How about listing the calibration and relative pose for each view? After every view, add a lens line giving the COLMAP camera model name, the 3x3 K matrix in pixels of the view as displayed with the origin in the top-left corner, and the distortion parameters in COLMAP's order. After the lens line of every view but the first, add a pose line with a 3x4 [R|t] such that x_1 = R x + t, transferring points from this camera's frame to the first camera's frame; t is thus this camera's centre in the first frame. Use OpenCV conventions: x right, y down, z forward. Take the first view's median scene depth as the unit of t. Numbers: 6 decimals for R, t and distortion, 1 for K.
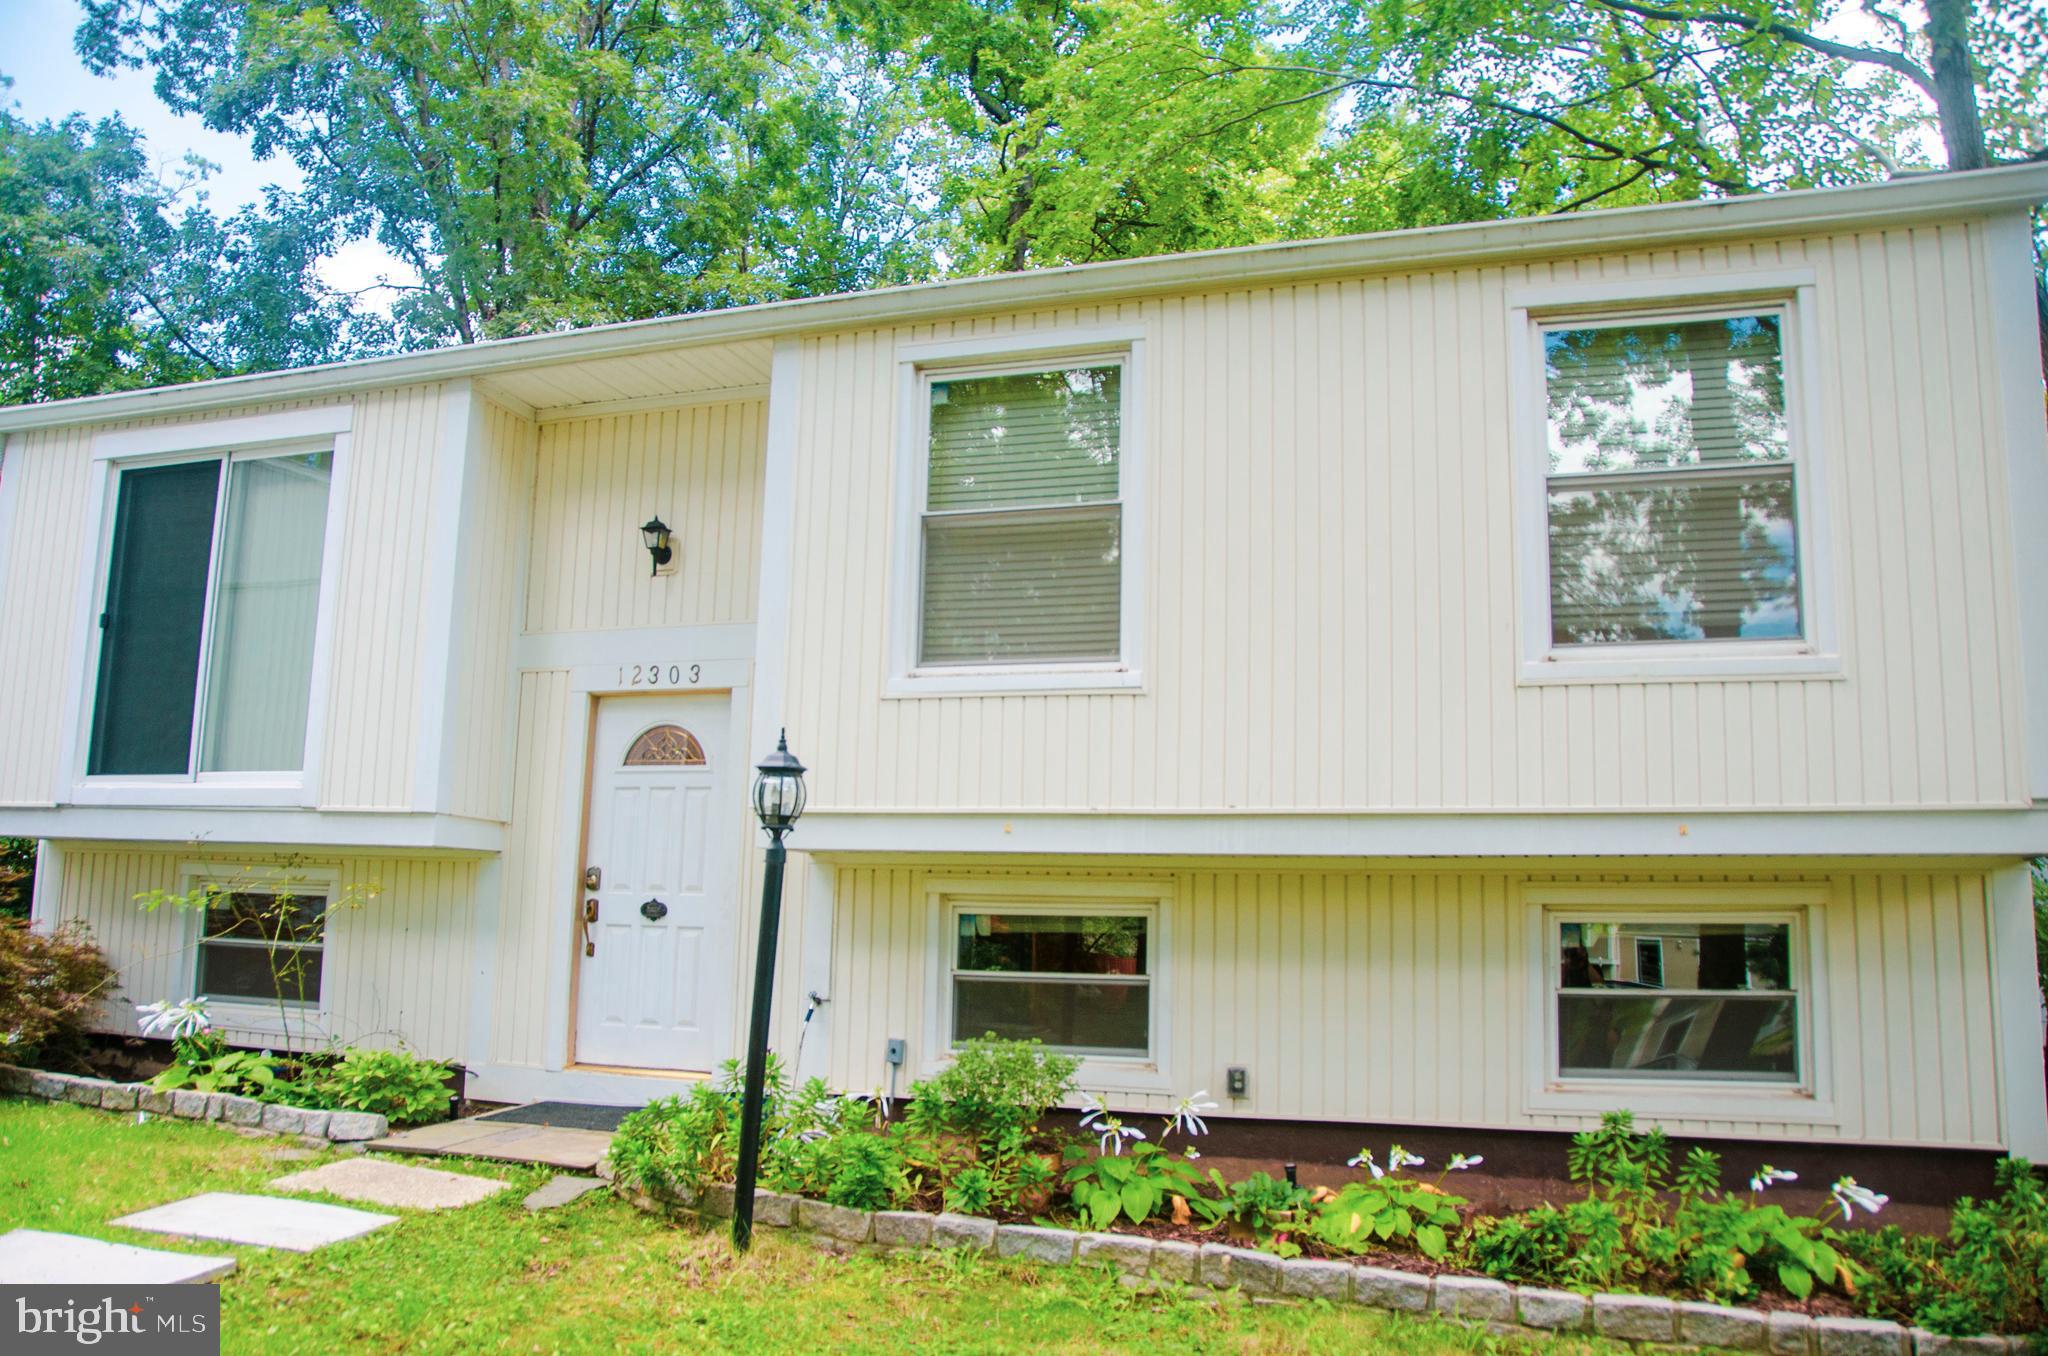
lens RADIAL K [[1592.3, 0, 1022.8], [0, 1592.3, 722.0], [0, 0, 1]] dist [-0.154475, 0.122047]
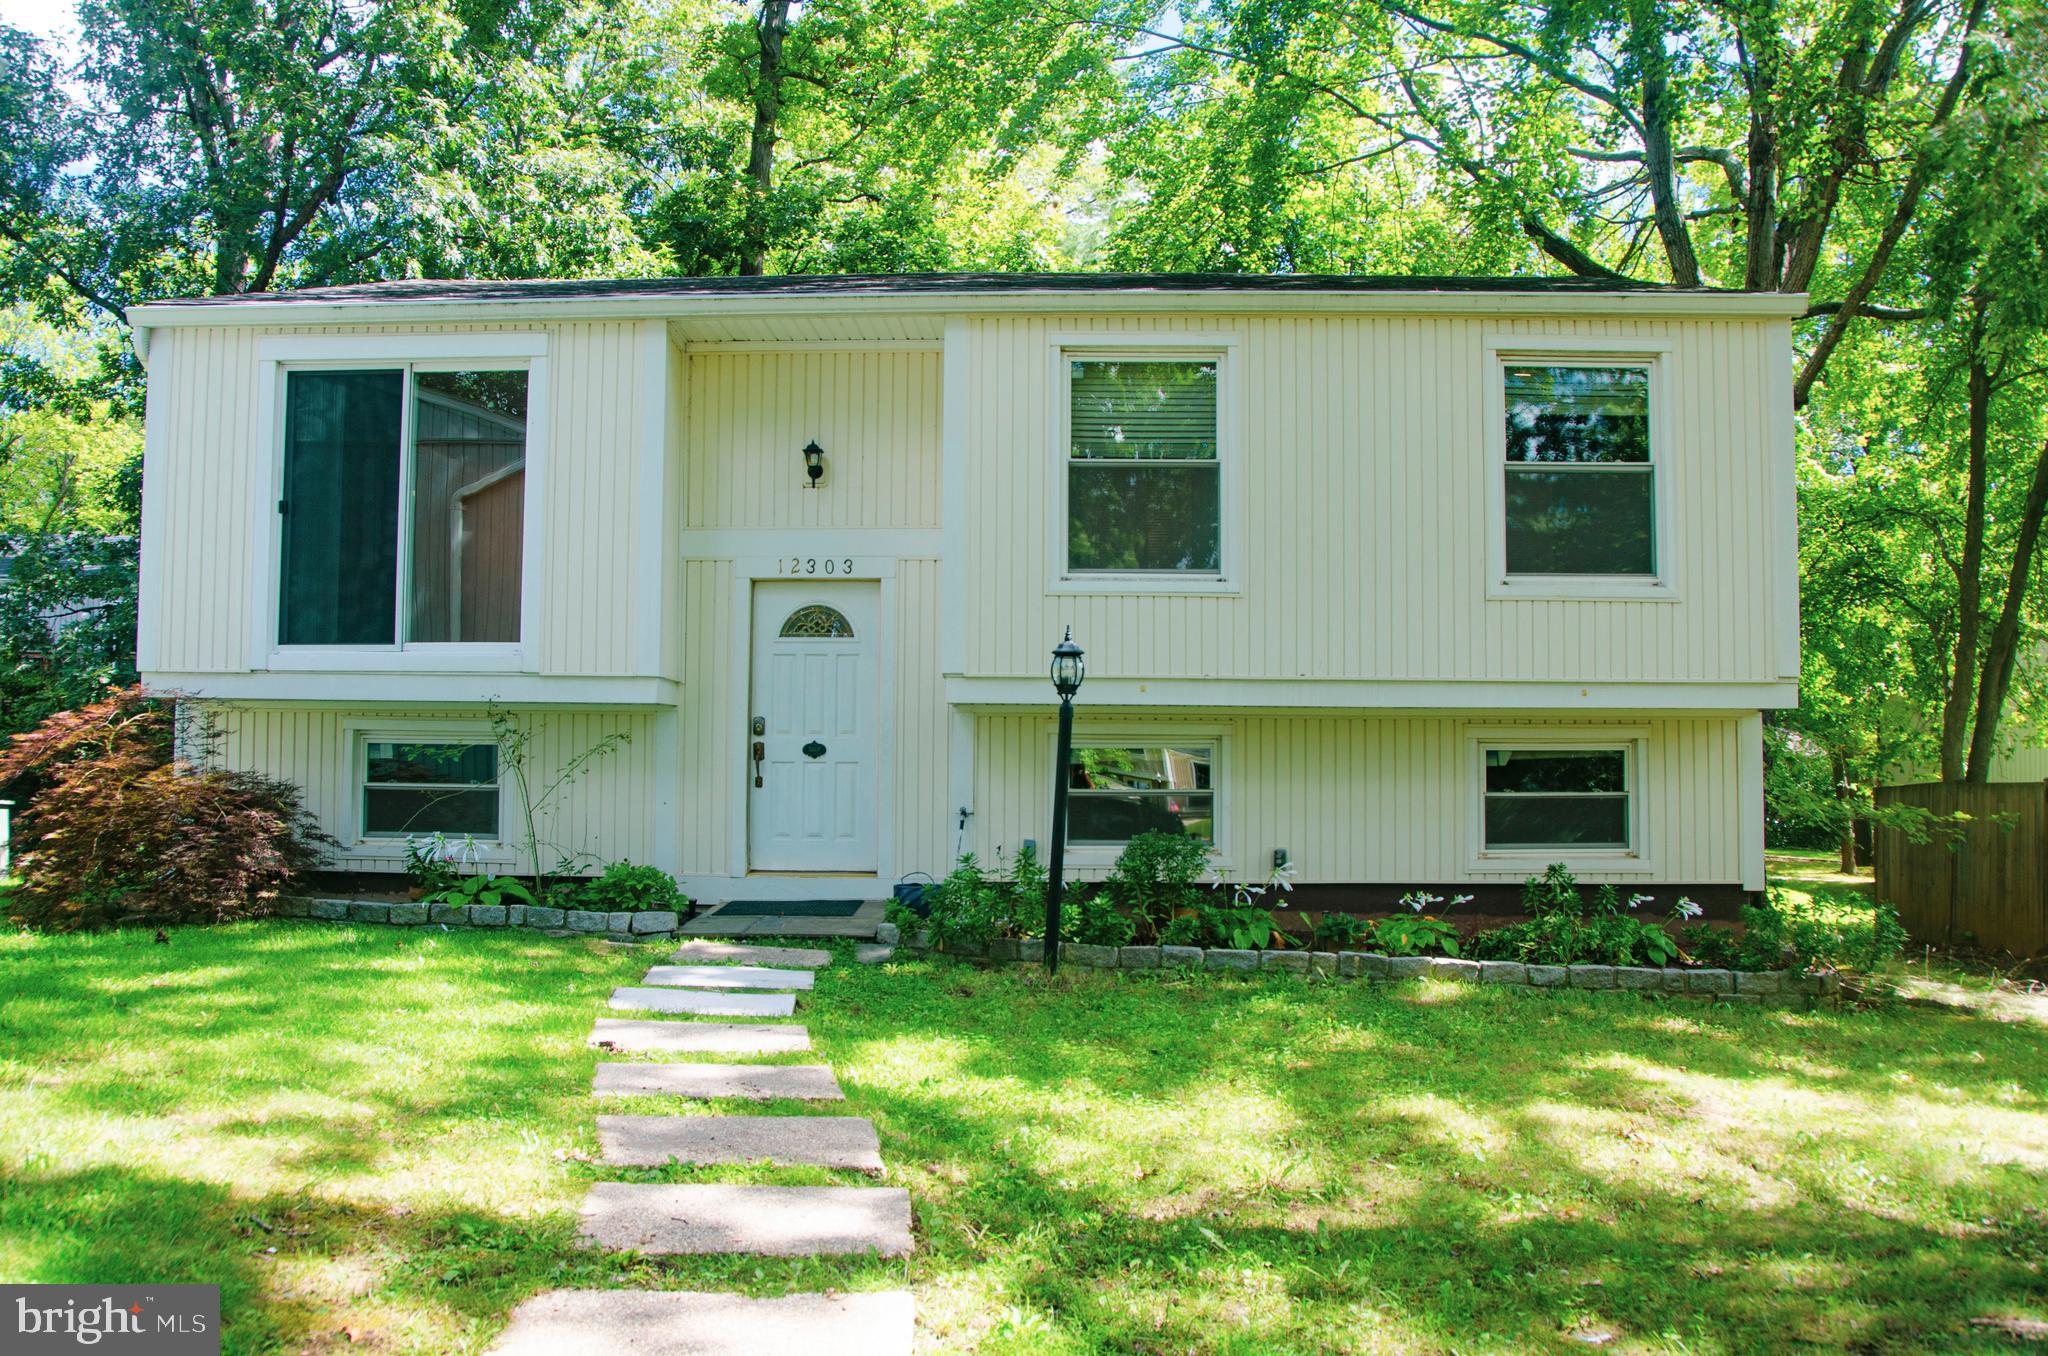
lens RADIAL K [[1648.3, 0, 1019.7], [0, 1648.3, 719.9], [0, 0, 1]] dist [-0.141779, 0.118790]
pose [[0.957635, -0.010062, 0.287808, -0.475149], [-0.020901, 0.994325, 0.104309, -0.050382], [-0.287224, -0.105906, 0.951991, -0.336831]]
